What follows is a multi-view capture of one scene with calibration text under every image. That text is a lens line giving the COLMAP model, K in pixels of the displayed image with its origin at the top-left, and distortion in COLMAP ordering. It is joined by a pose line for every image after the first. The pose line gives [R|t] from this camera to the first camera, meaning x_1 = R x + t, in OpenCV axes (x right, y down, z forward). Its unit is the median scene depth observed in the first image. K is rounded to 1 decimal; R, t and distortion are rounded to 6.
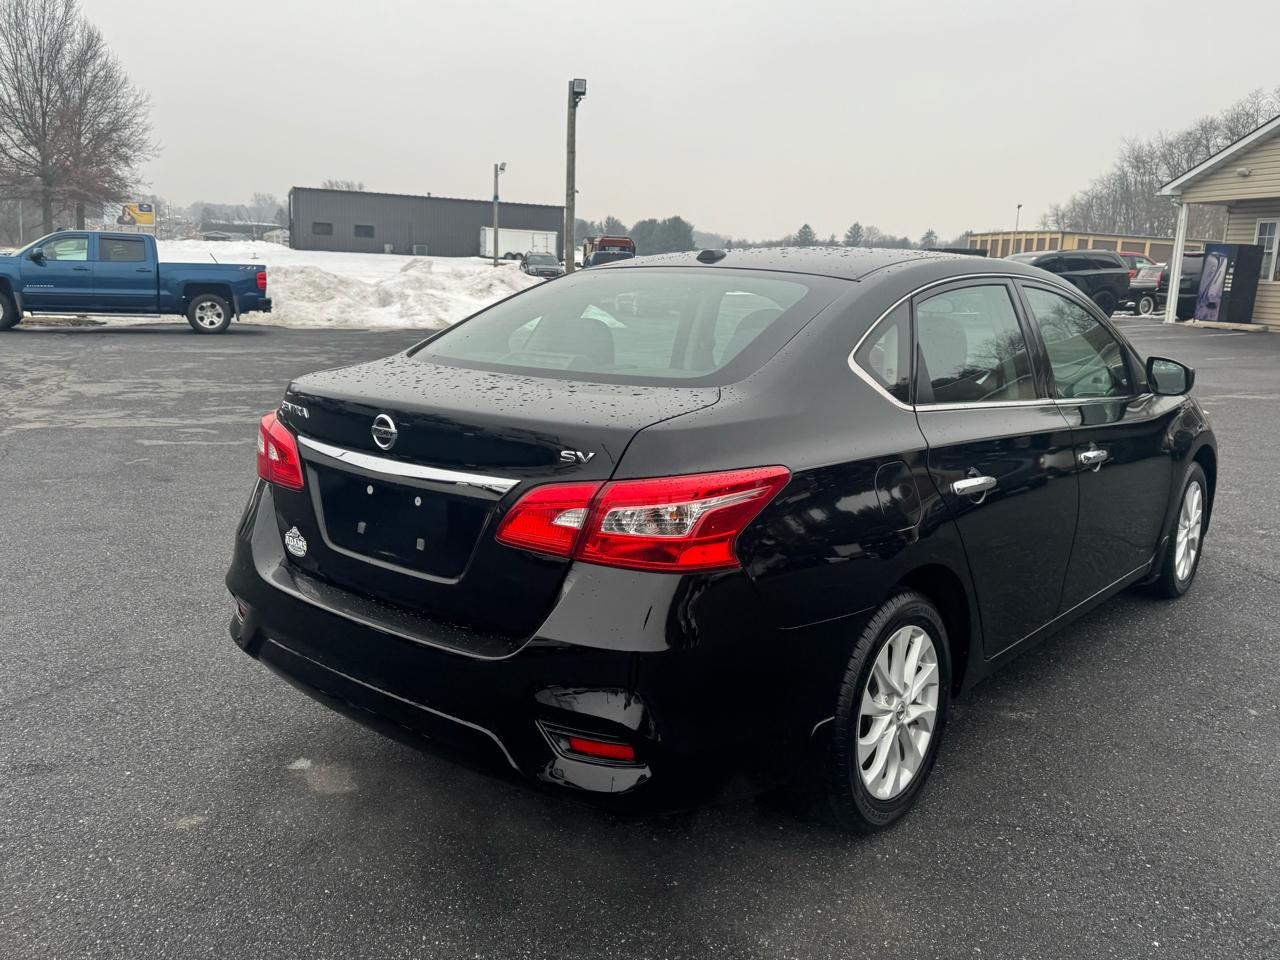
lens RADIAL K [[1051.5, 0, 647.2], [0, 1051.5, 477.2], [0, 0, 1]] dist [0.092813, -0.136736]
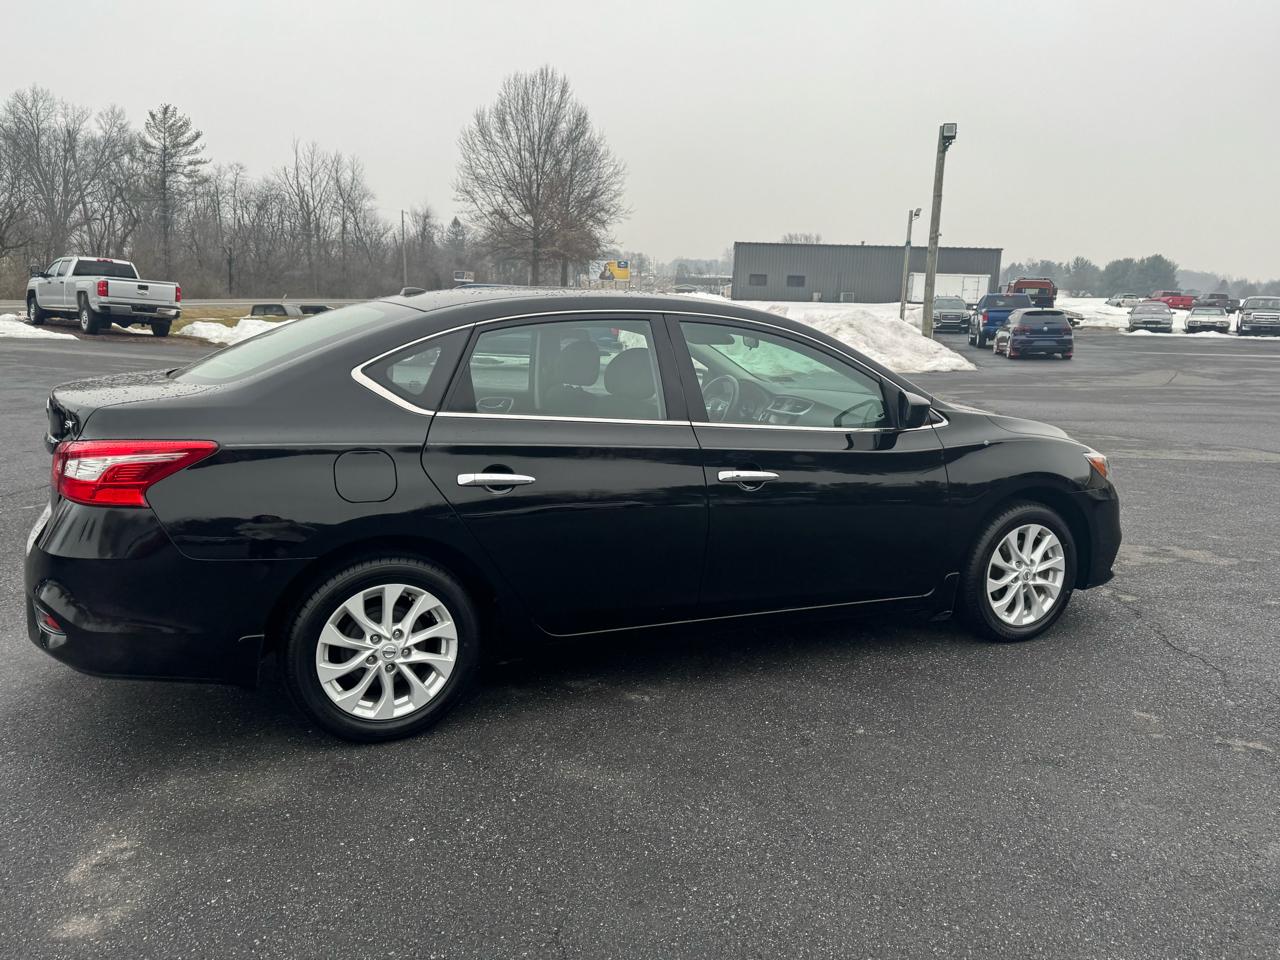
lens RADIAL K [[1051.5, 0, 656.4], [0, 1051.5, 482.8], [0, 0, 1]] dist [0.092813, -0.136736]
pose [[0.915666, 0.060252, -0.397398, 0.116126], [-0.075063, 0.996940, -0.021806, 0.002801], [0.394868, 0.049797, 0.917387, -0.004554]]
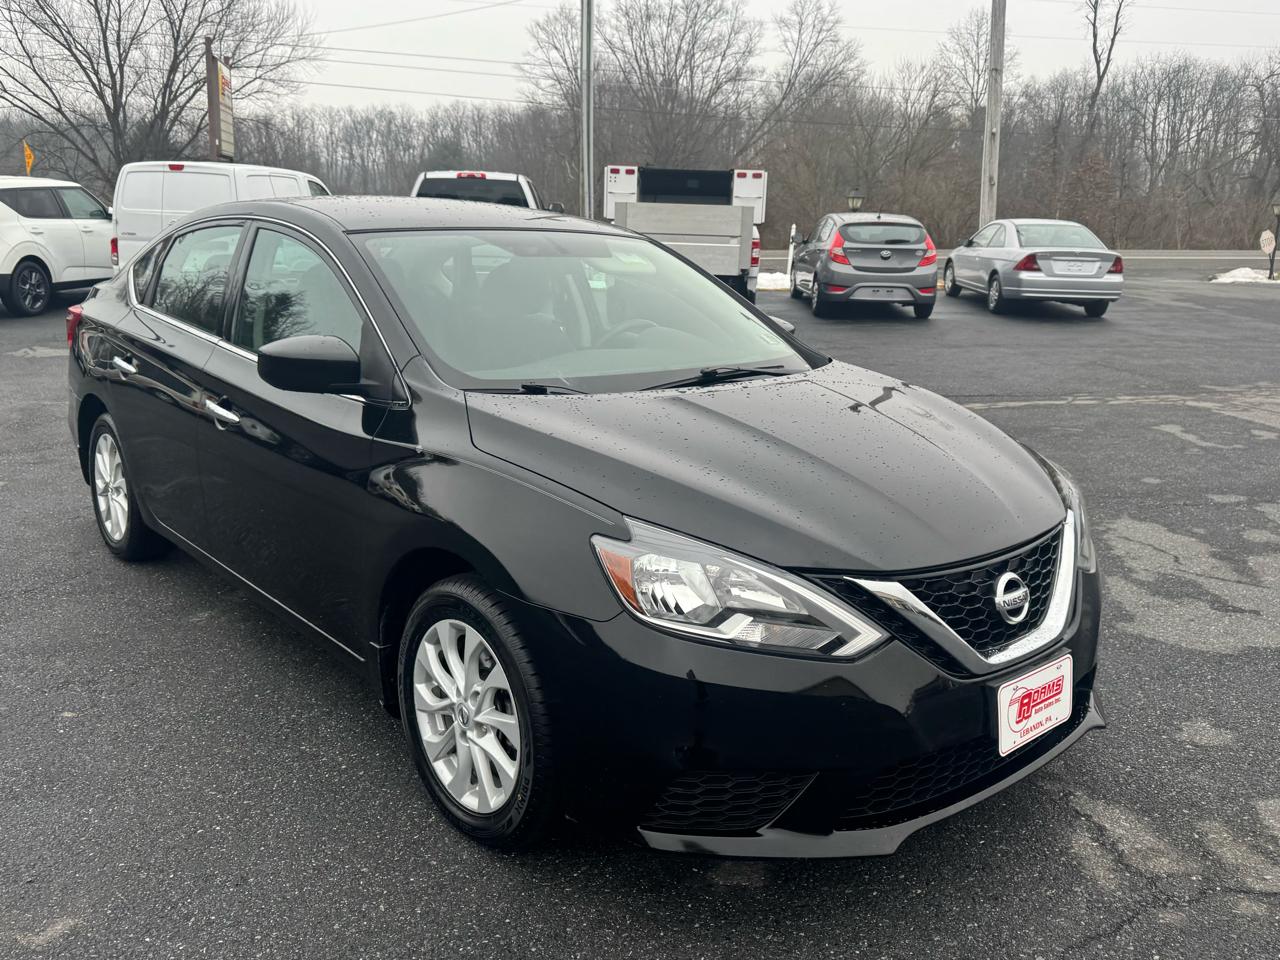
lens RADIAL K [[1051.5, 0, 639.5], [0, 1051.5, 471.1], [0, 0, 1]] dist [0.092813, -0.136736]
pose [[-0.143578, 0.195471, -0.970142, 0.194441], [-0.212351, 0.951381, 0.223118, -0.038757], [0.966588, 0.238046, -0.095089, 0.220806]]
